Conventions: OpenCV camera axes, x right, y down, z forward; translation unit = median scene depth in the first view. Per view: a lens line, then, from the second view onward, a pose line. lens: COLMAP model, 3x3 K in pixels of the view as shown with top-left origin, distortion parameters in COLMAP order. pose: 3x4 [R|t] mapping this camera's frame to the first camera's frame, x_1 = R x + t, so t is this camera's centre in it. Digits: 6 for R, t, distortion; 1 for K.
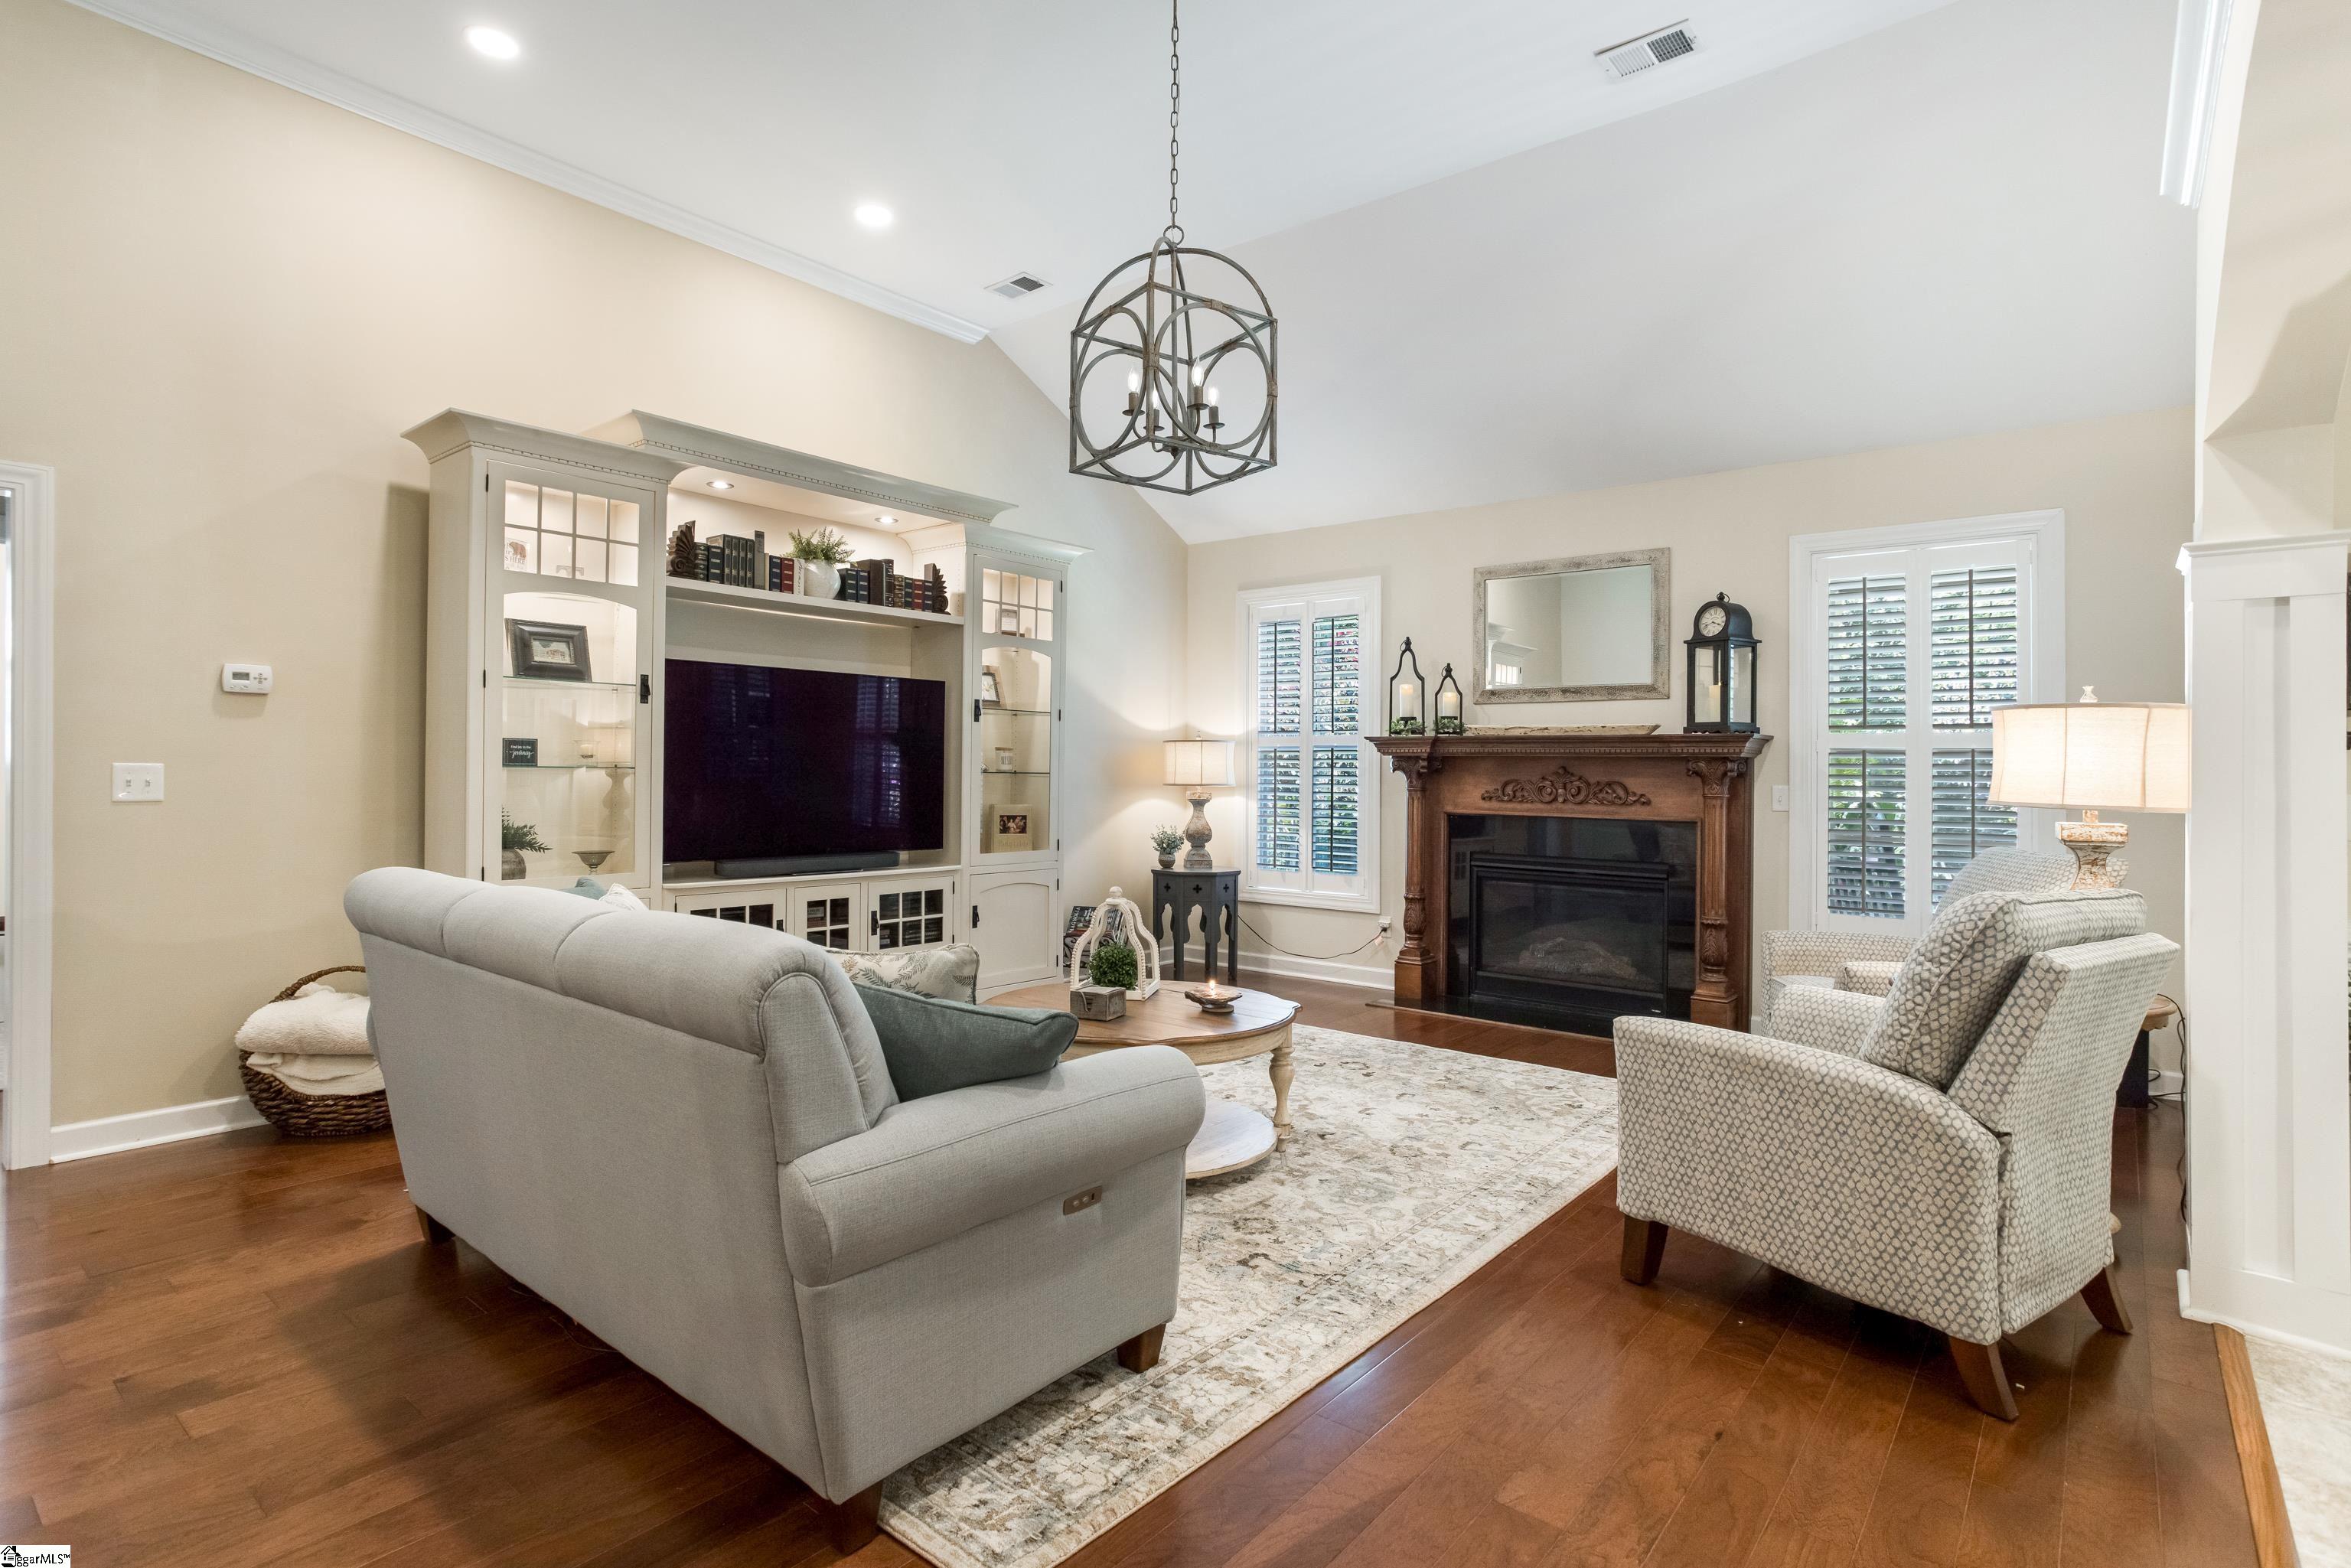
lens RADIAL K [[1144.1, 0, 1188.8], [0, 1144.1, 777.9], [0, 0, 1]] dist [-0.036949, 0.014294]
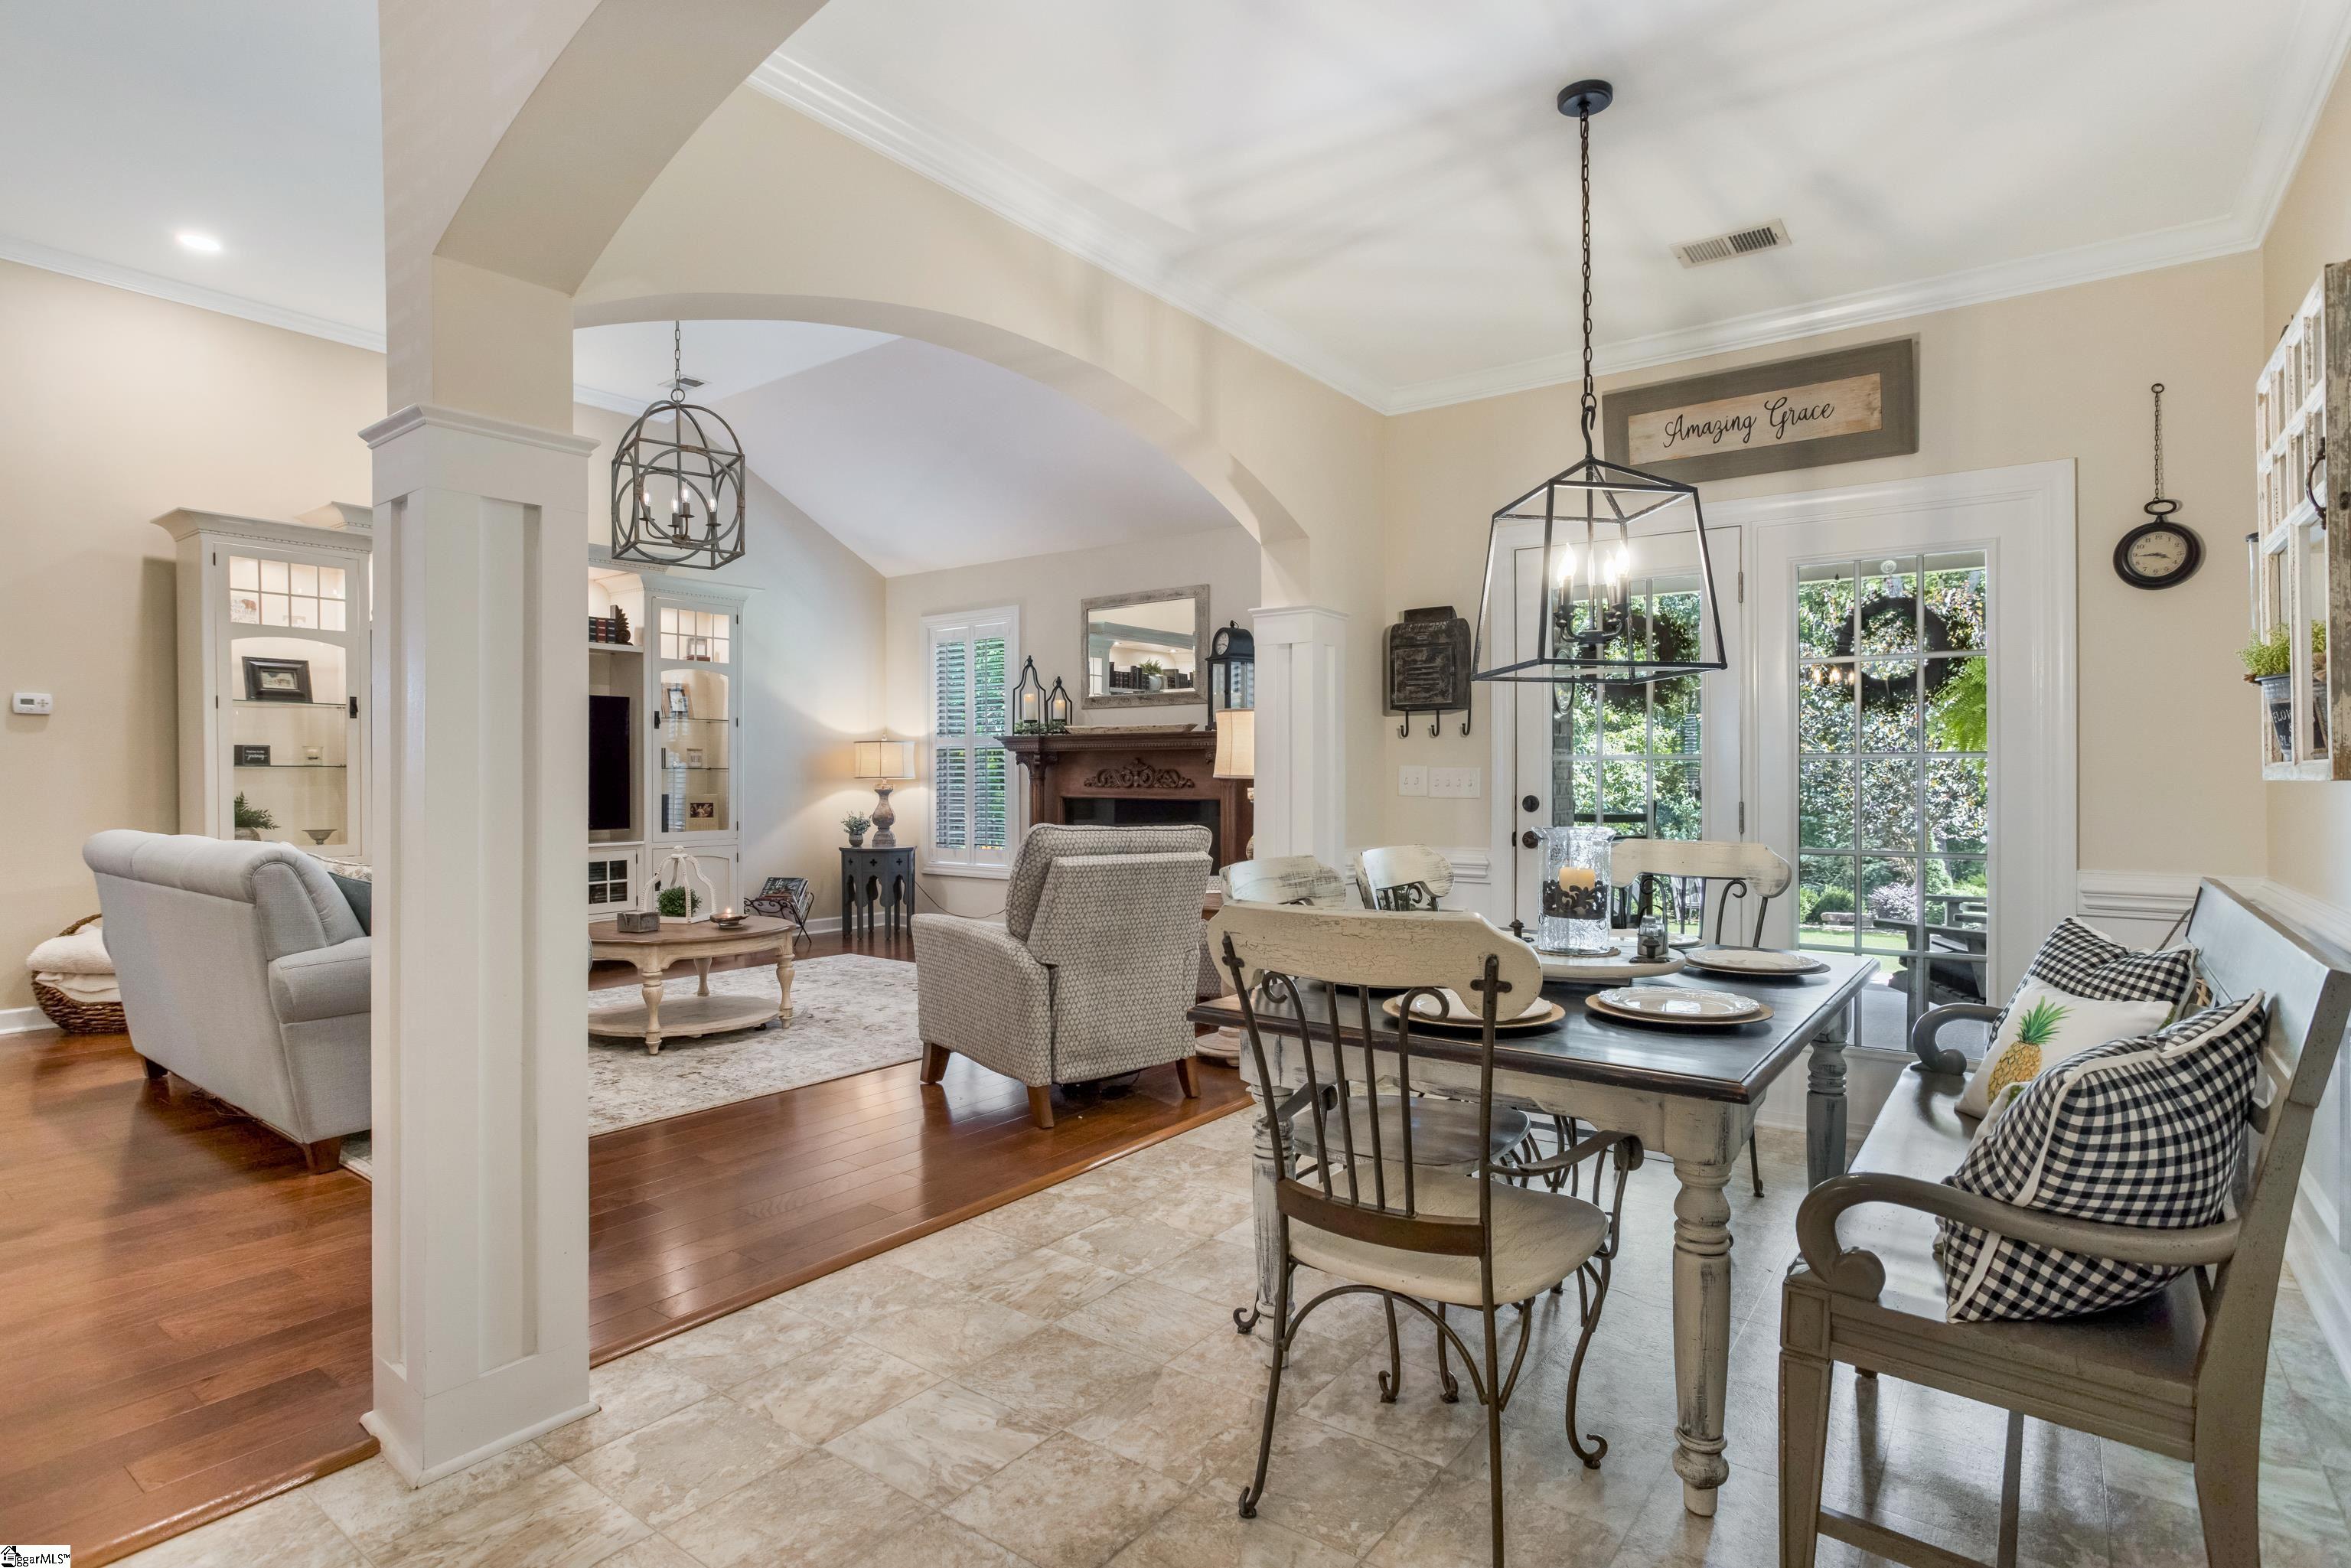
lens RADIAL K [[1197.5, 0, 1188.4], [0, 1197.5, 794.3], [0, 0, 1]] dist [-0.004013, 0.003893]
pose [[0.999640, -0.012477, 0.023758, 0.346422], [0.012201, 0.999857, 0.011723, 0.014544], [-0.023901, -0.011429, 0.999649, -0.321904]]
